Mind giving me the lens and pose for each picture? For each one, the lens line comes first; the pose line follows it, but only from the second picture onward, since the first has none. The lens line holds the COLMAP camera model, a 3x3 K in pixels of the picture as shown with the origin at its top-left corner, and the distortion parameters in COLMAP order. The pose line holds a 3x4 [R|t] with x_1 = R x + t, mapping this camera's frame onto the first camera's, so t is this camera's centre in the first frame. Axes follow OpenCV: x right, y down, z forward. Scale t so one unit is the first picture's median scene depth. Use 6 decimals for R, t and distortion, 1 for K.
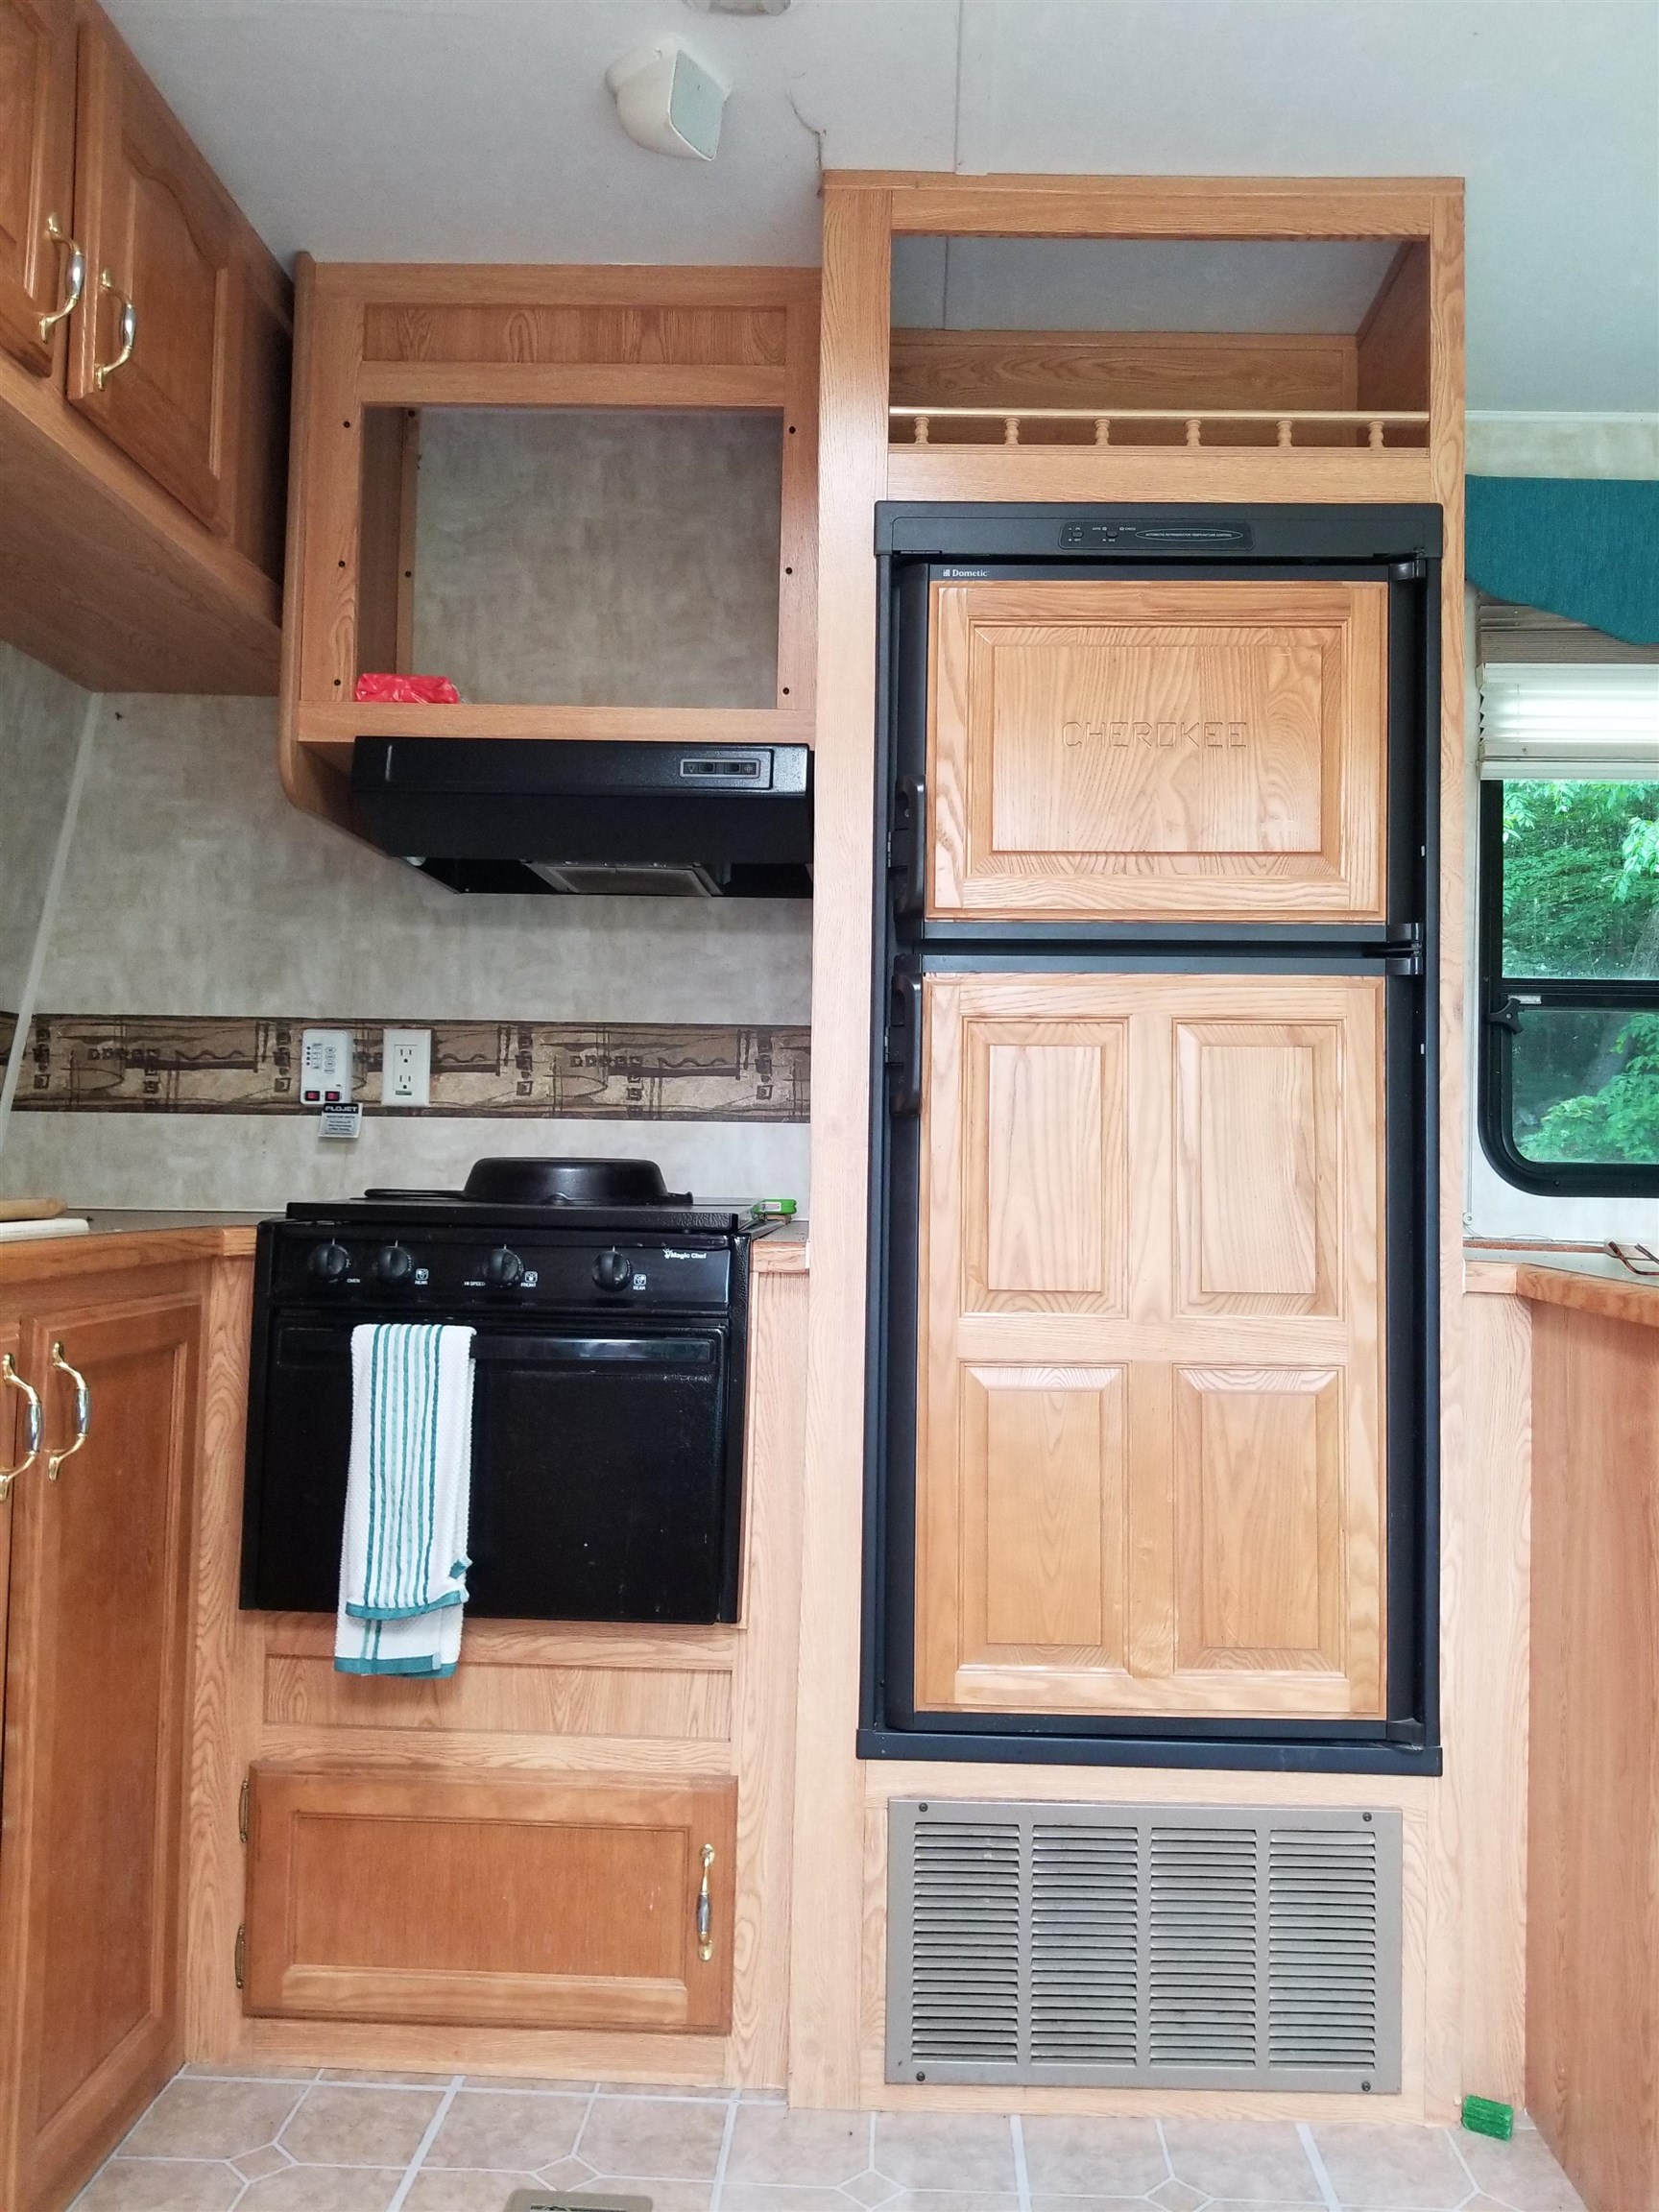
lens RADIAL K [[1787.1, 0, 897.8], [0, 1787.1, 1104.4], [0, 0, 1]] dist [0.077212, -0.171349]
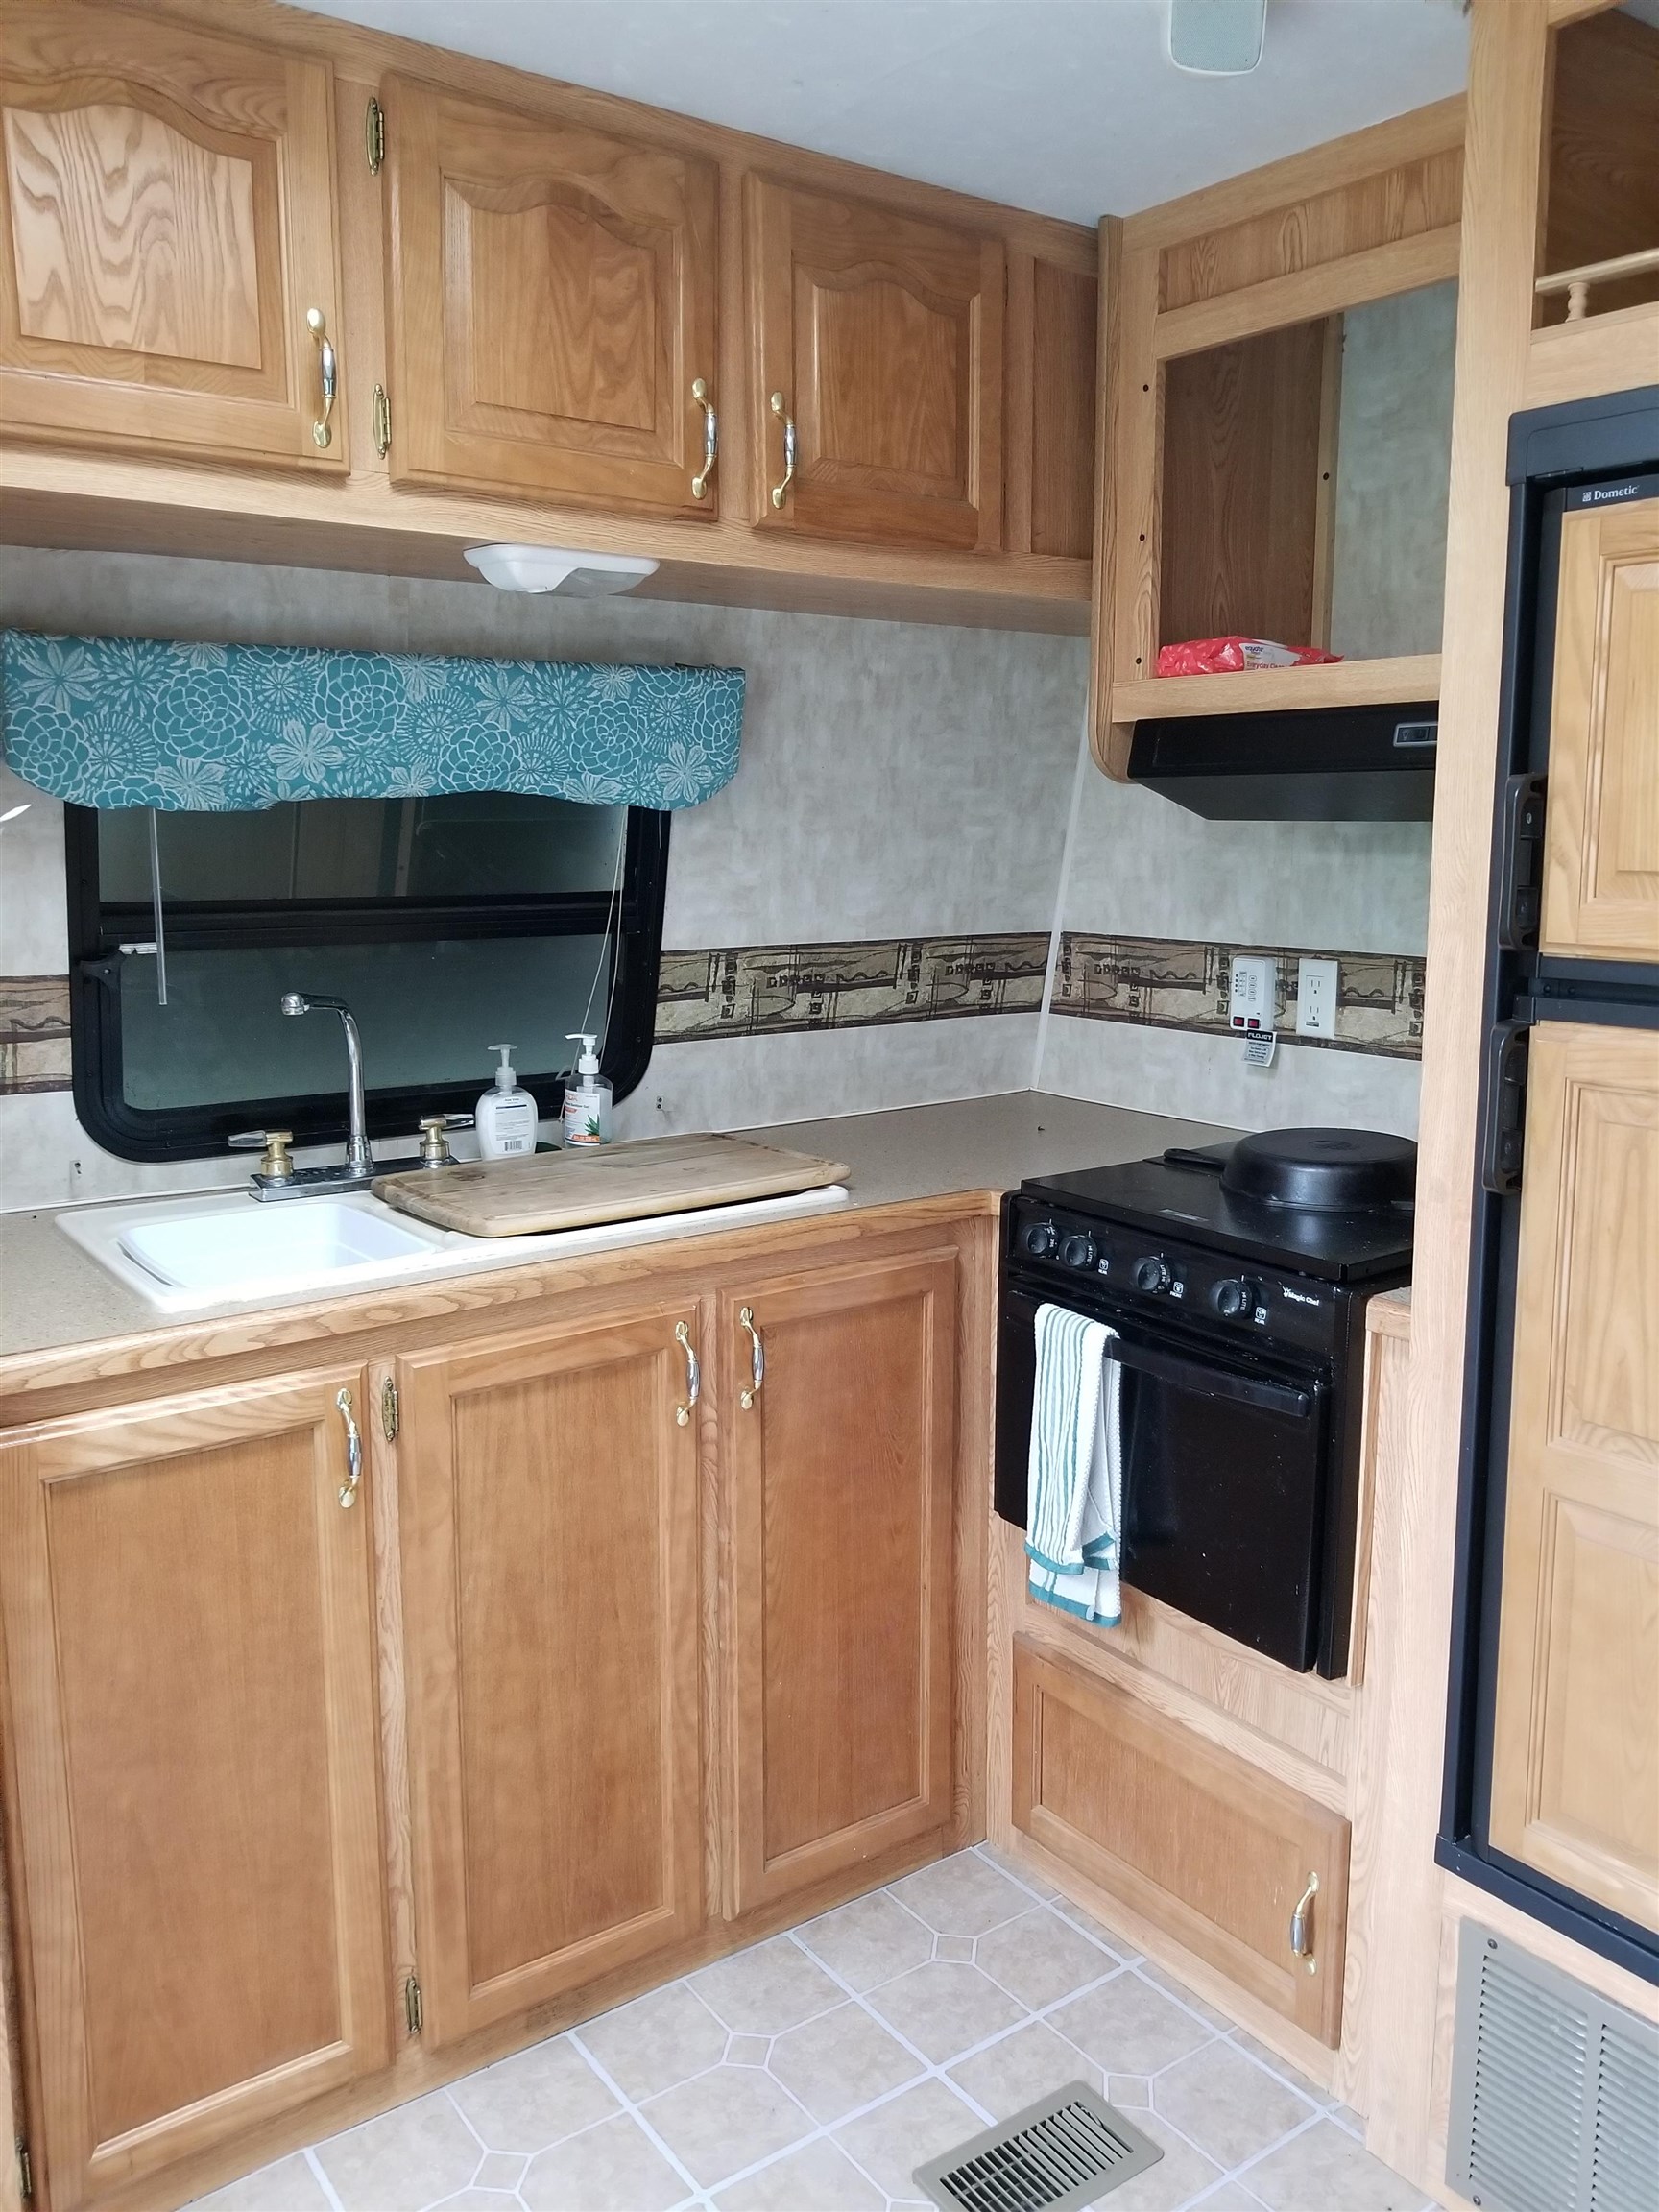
lens RADIAL K [[1787.1, 0, 897.8], [0, 1787.1, 1104.4], [0, 0, 1]] dist [0.077212, -0.171349]
pose [[0.591338, 0.121685, -0.797190, 0.441570], [0.044712, 0.982082, 0.183074, -0.176293], [0.805183, -0.143902, 0.575302, 0.263202]]
